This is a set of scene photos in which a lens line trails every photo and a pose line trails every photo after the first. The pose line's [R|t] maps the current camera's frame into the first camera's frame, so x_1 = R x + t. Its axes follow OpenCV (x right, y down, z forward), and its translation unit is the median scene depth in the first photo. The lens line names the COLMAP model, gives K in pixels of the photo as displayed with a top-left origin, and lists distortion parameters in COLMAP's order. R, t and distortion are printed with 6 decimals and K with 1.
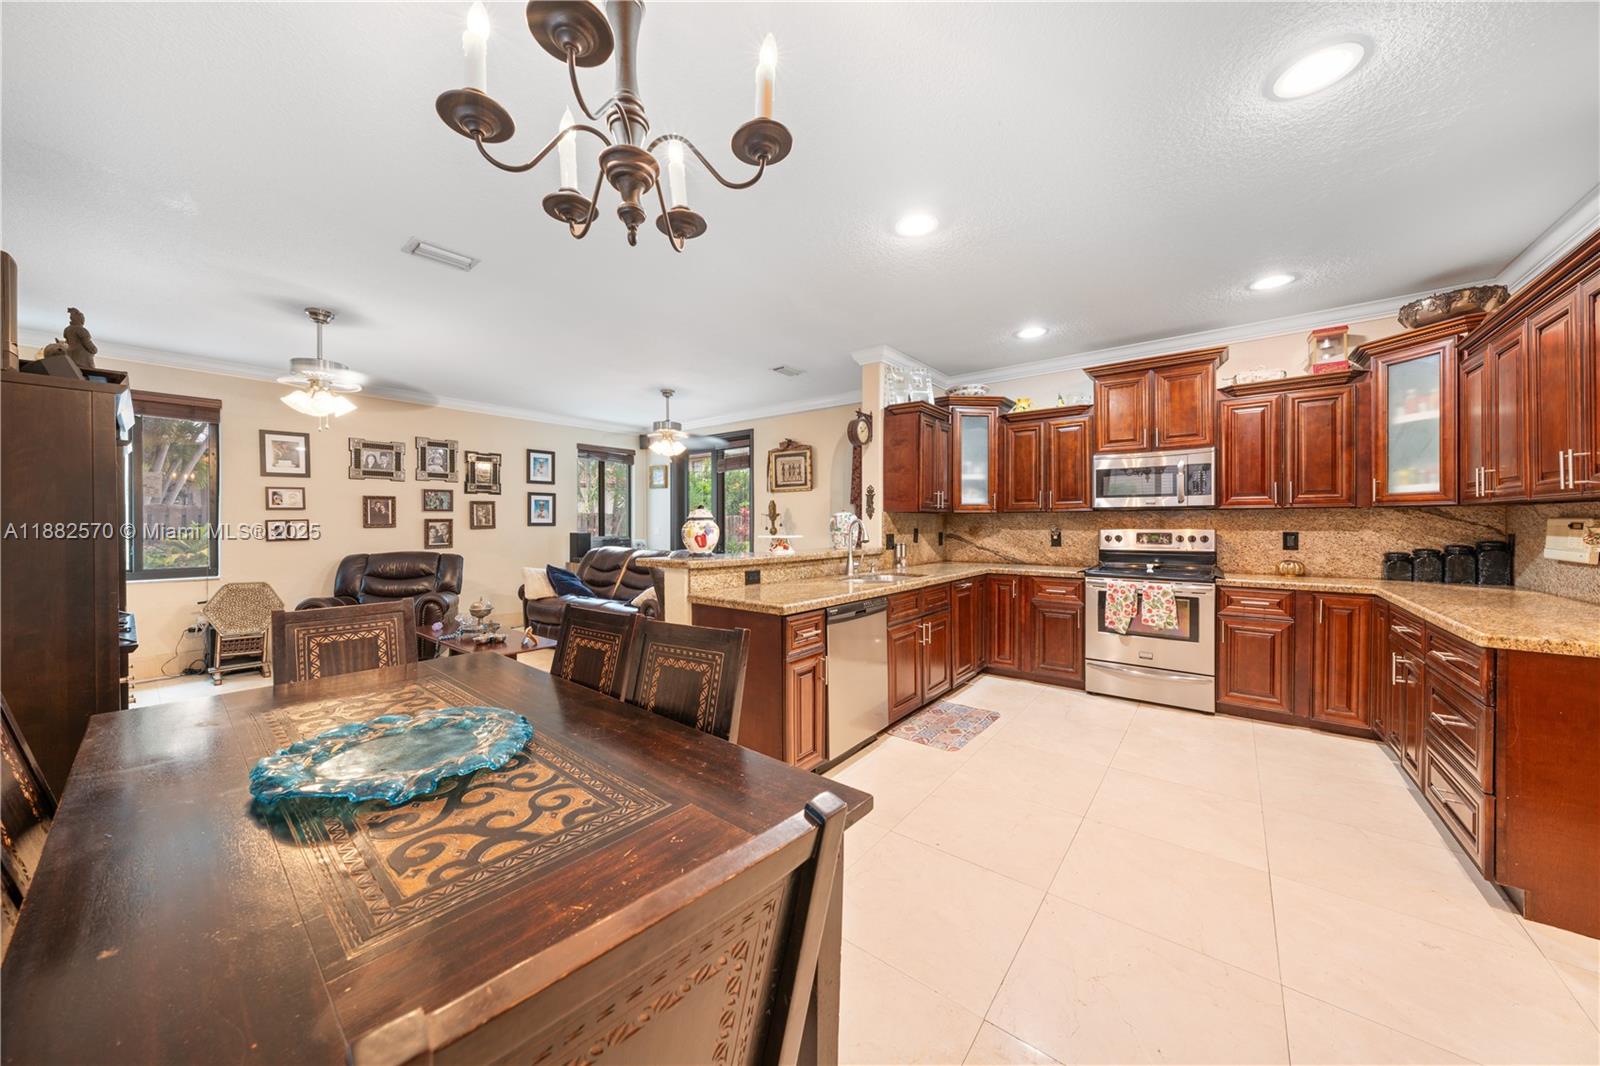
lens RADIAL K [[546.0, 0, 795.8], [0, 546.0, 525.6], [0, 0, 1]] dist [-0.005871, 0.001080]
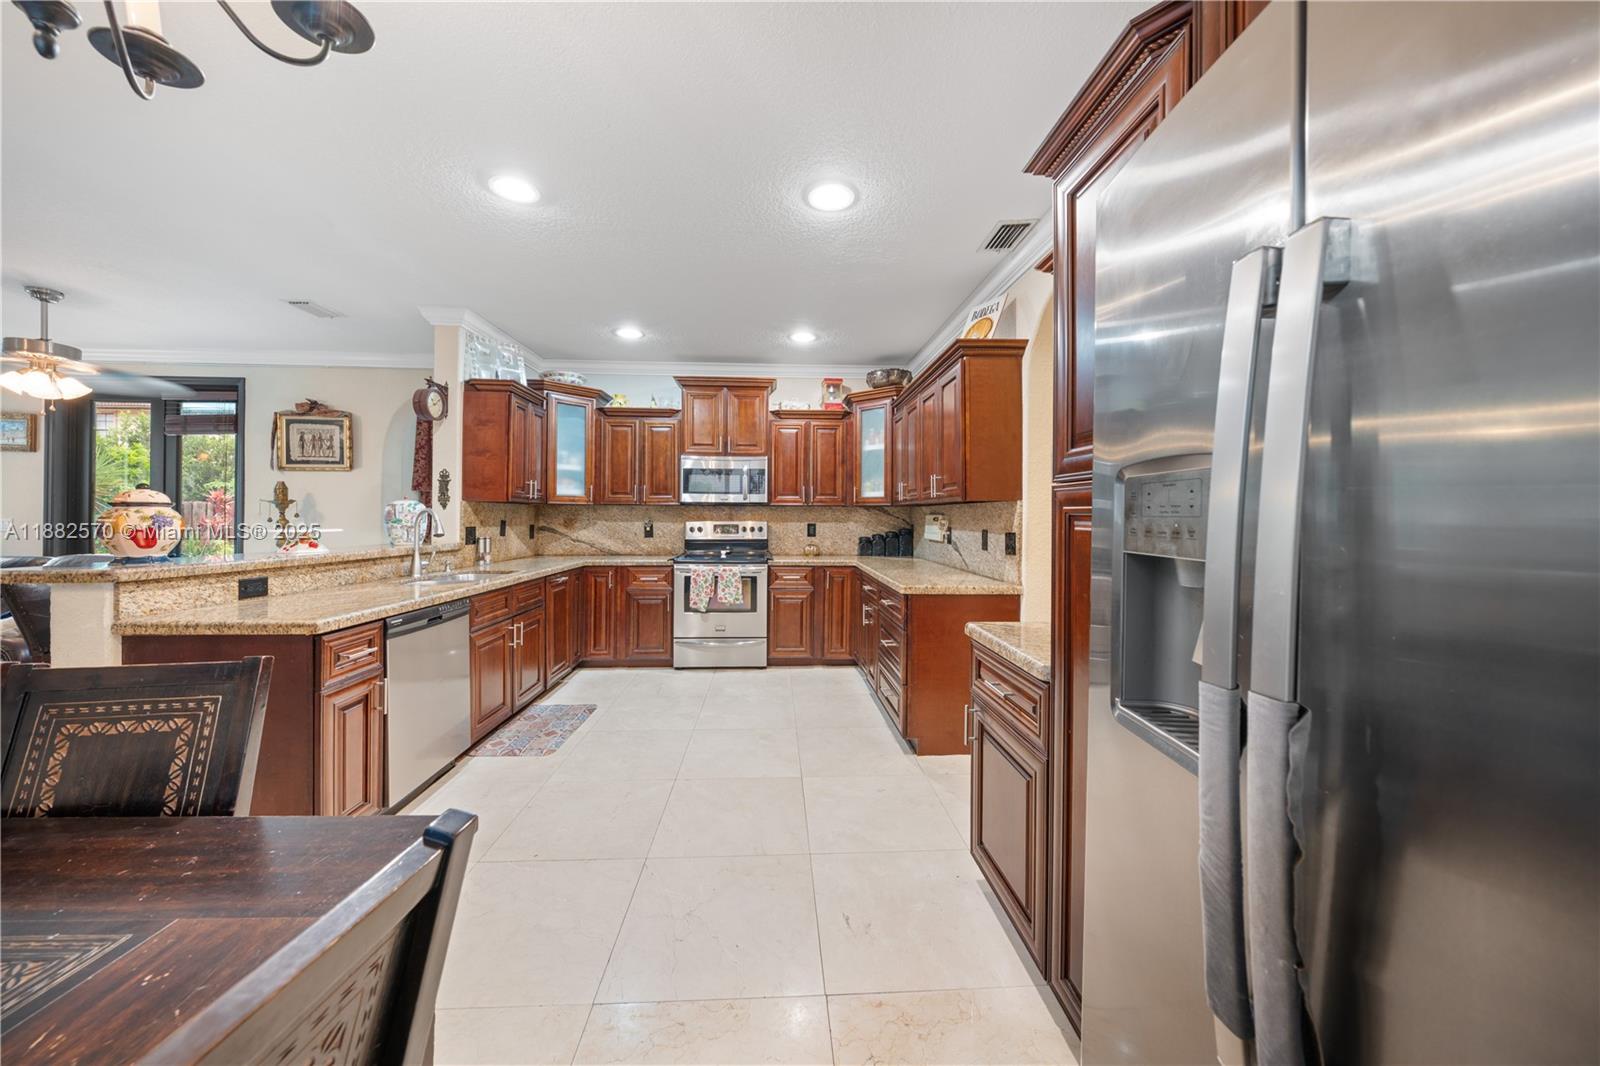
lens RADIAL K [[546.0, 0, 804.6], [0, 546.0, 517.6], [0, 0, 1]] dist [-0.005871, 0.001080]
pose [[0.745736, 0.005696, 0.666218, -0.010137], [-0.005112, 0.999983, -0.002828, 0.000868], [-0.666222, -0.001297, 0.745752, -0.004890]]
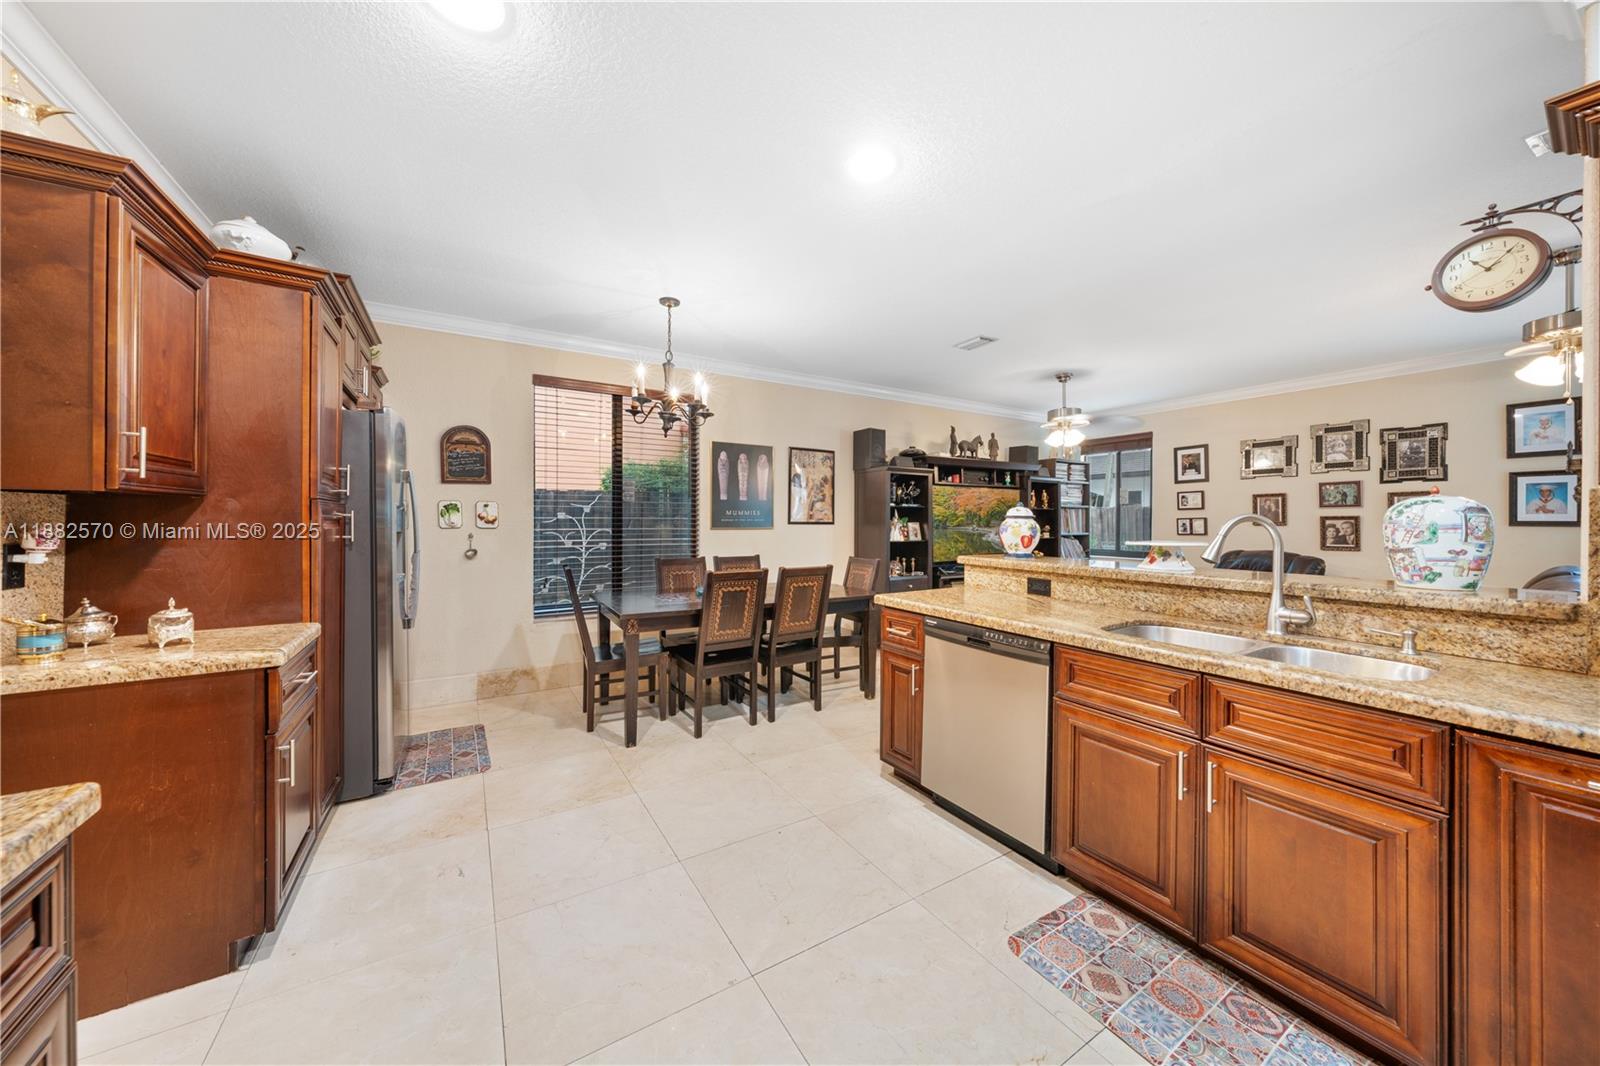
lens RADIAL K [[546.0, 0, 803.6], [0, 546.0, 522.6], [0, 0, 1]] dist [-0.005871, 0.001080]
pose [[-0.334915, 0.005539, -0.942232, 0.579825], [-0.004882, 0.999959, 0.007614, -0.005593], [0.942236, 0.007150, -0.334875, 0.660917]]
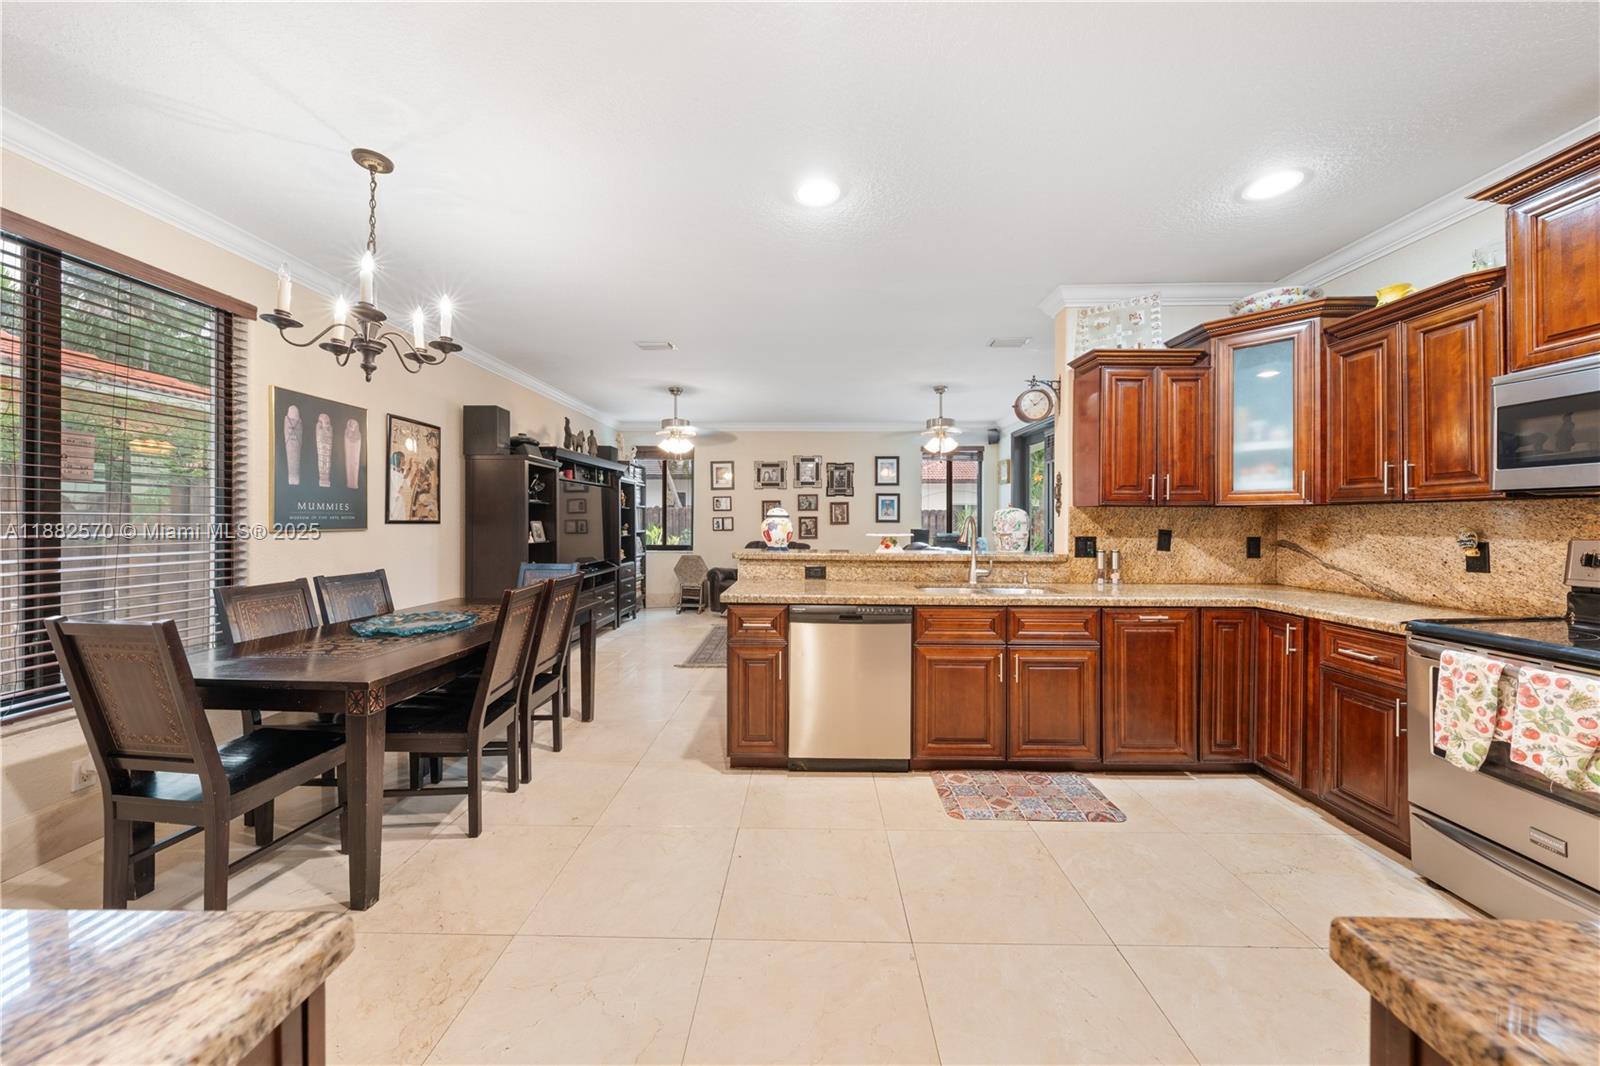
lens RADIAL K [[546.0, 0, 798.8], [0, 546.0, 523.4], [0, 0, 1]] dist [-0.005871, 0.001080]
pose [[0.607564, 0.008901, -0.794221, 0.513362], [-0.007877, 0.999956, 0.005181, -0.002796], [0.794232, 0.003109, 0.607607, 0.239376]]
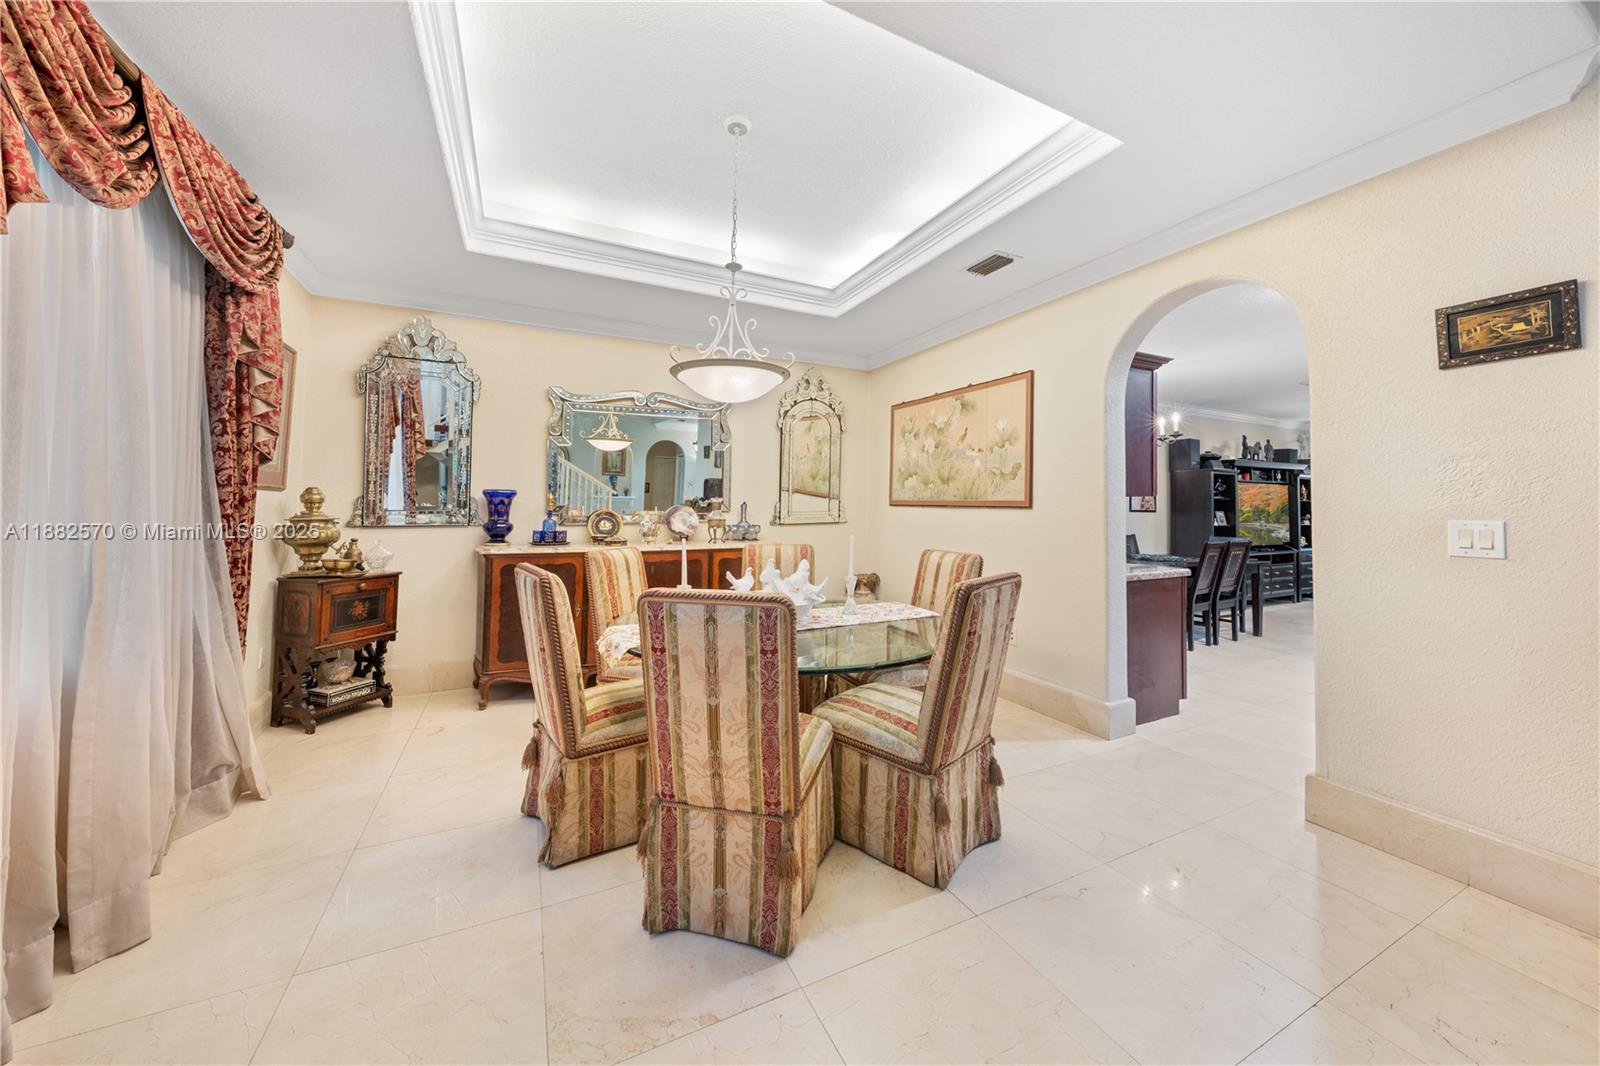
lens RADIAL K [[546.0, 0, 810.8], [0, 546.0, 494.6], [0, 0, 1]] dist [-0.005871, 0.001080]
pose [[-0.422962, -0.020278, -0.905920, 1.250833], [-0.010143, 0.999793, -0.017644, -0.006338], [0.906091, 0.001726, -0.423080, 0.080570]]
